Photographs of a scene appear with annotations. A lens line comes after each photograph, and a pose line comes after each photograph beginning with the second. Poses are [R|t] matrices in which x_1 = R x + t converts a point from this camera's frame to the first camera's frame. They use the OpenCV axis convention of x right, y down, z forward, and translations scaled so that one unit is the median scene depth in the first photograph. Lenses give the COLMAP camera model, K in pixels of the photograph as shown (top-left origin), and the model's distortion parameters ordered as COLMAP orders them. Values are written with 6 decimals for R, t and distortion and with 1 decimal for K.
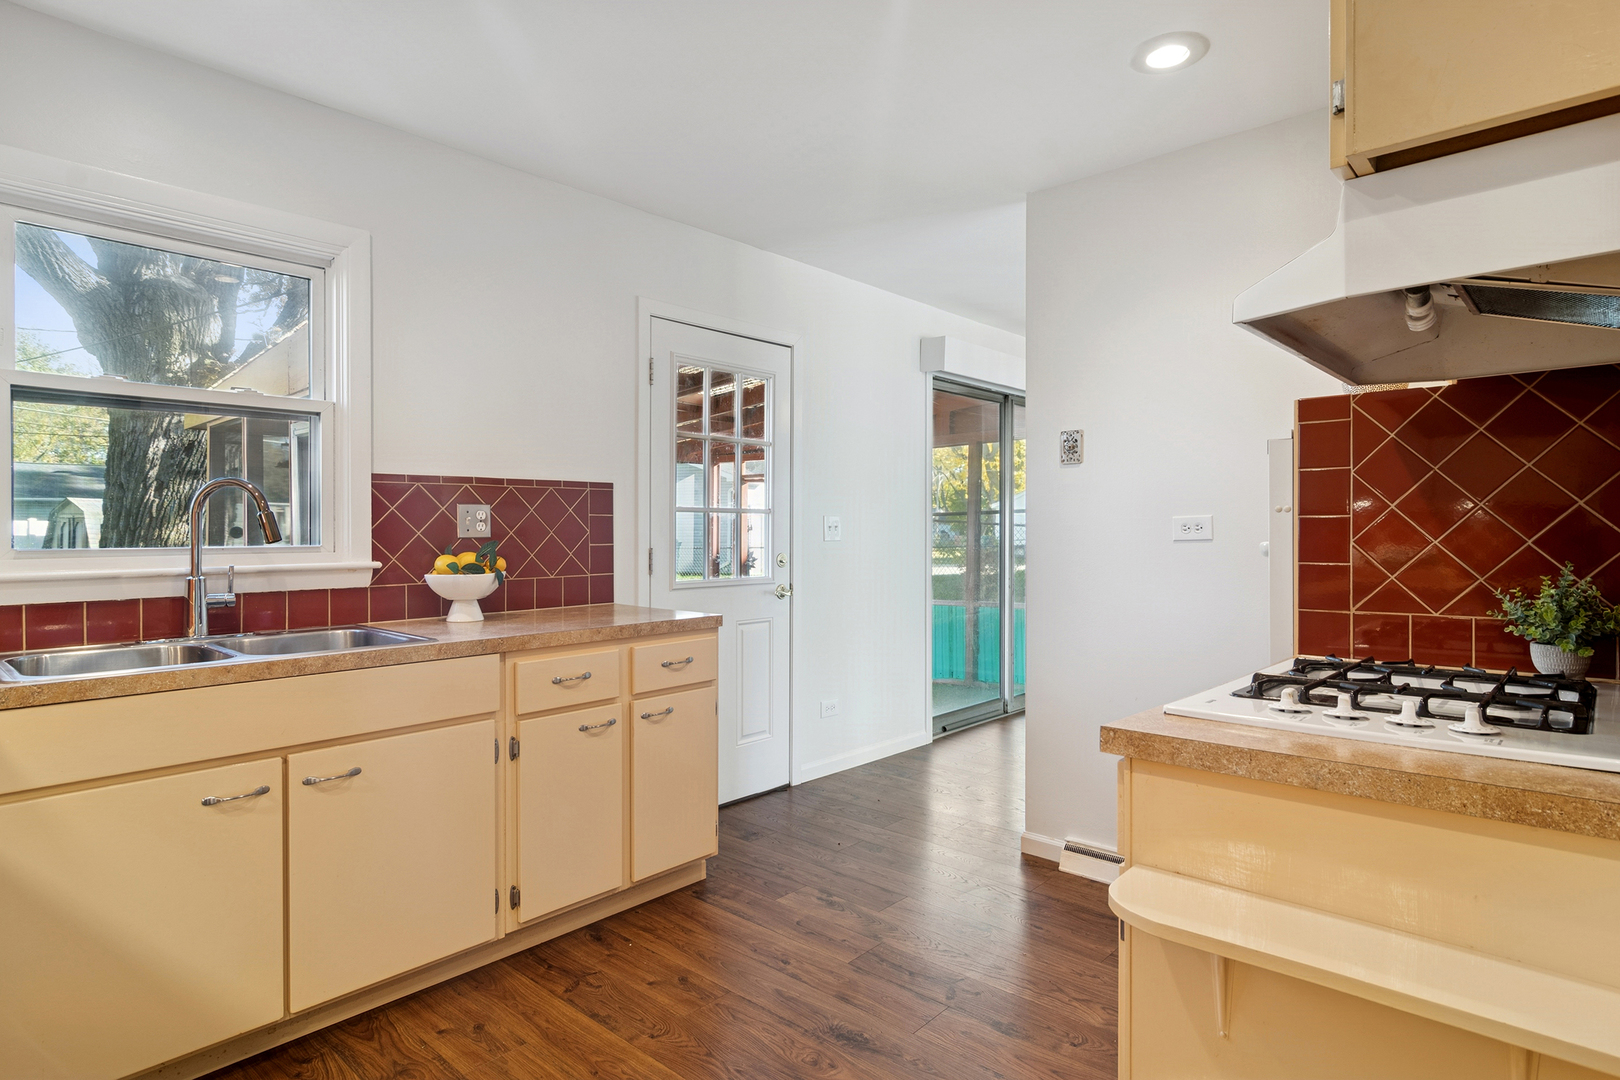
lens RADIAL K [[835.2, 0, 810.9], [0, 835.2, 523.1], [0, 0, 1]] dist [0.000999, 0.000980]
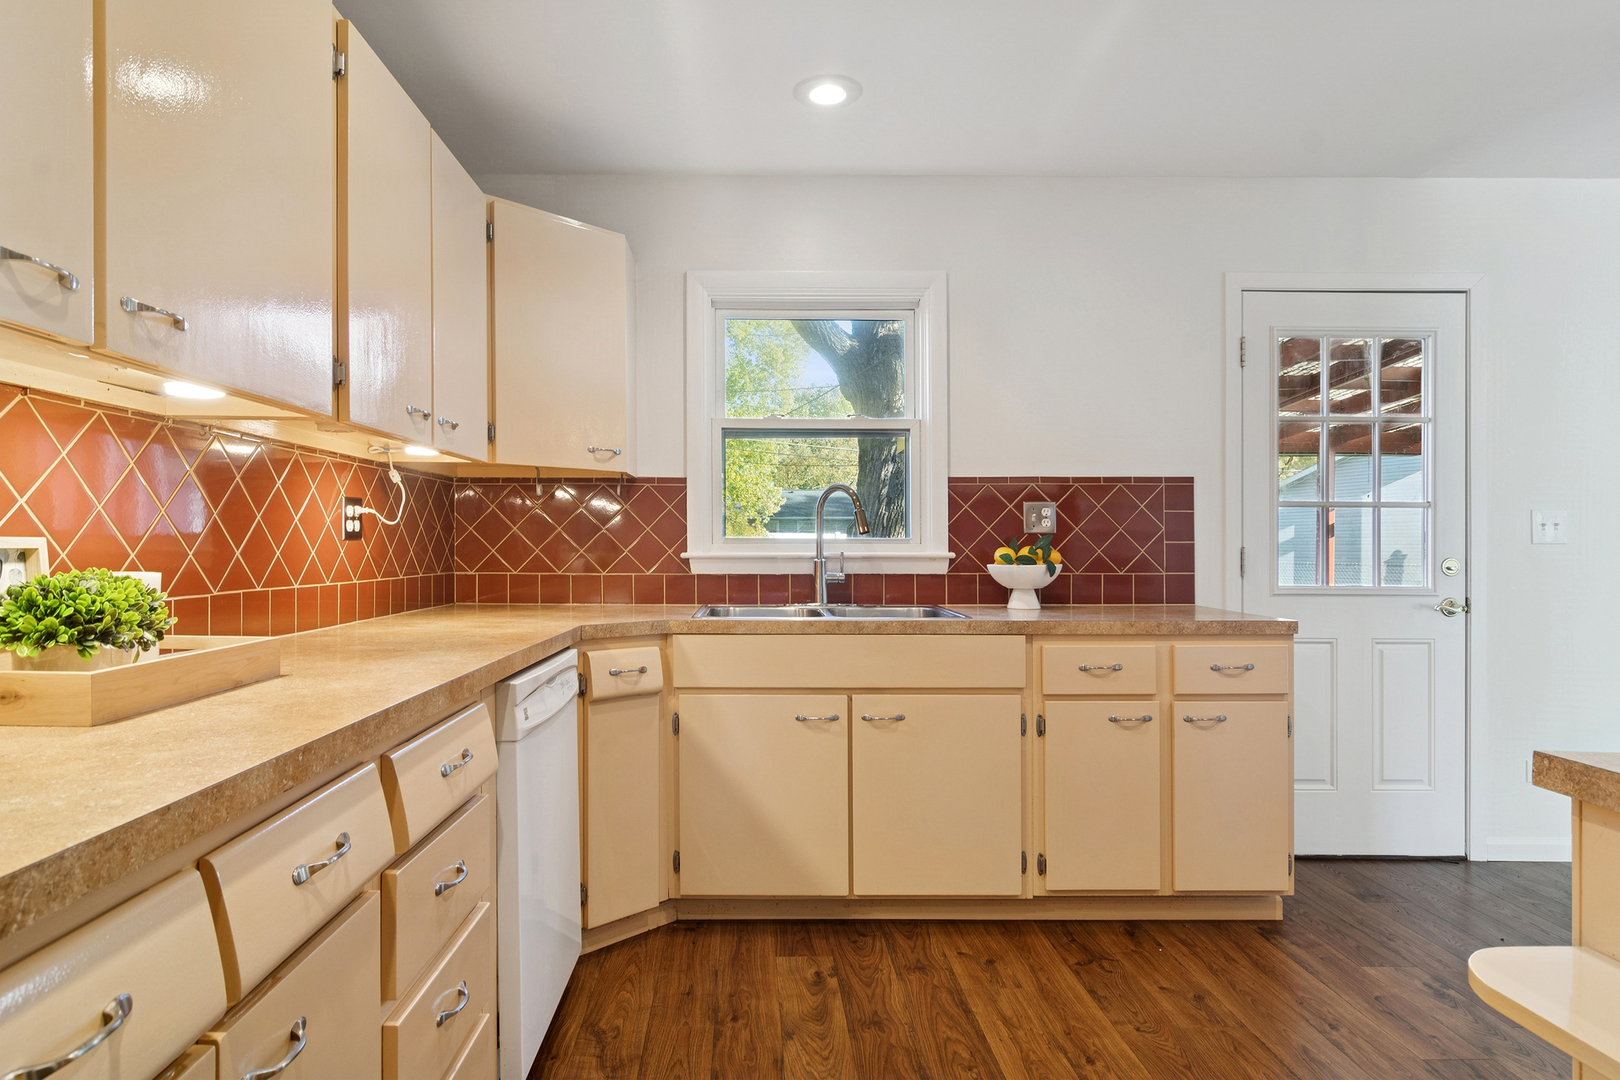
lens RADIAL K [[871.3, 0, 805.1], [0, 871.3, 533.0], [0, 0, 1]] dist [0.000008, 0.003058]
pose [[0.708817, -0.004506, -0.705378, 0.195893], [0.003858, 0.999989, -0.002511, 0.021435], [0.705382, -0.000941, 0.708827, -0.005514]]
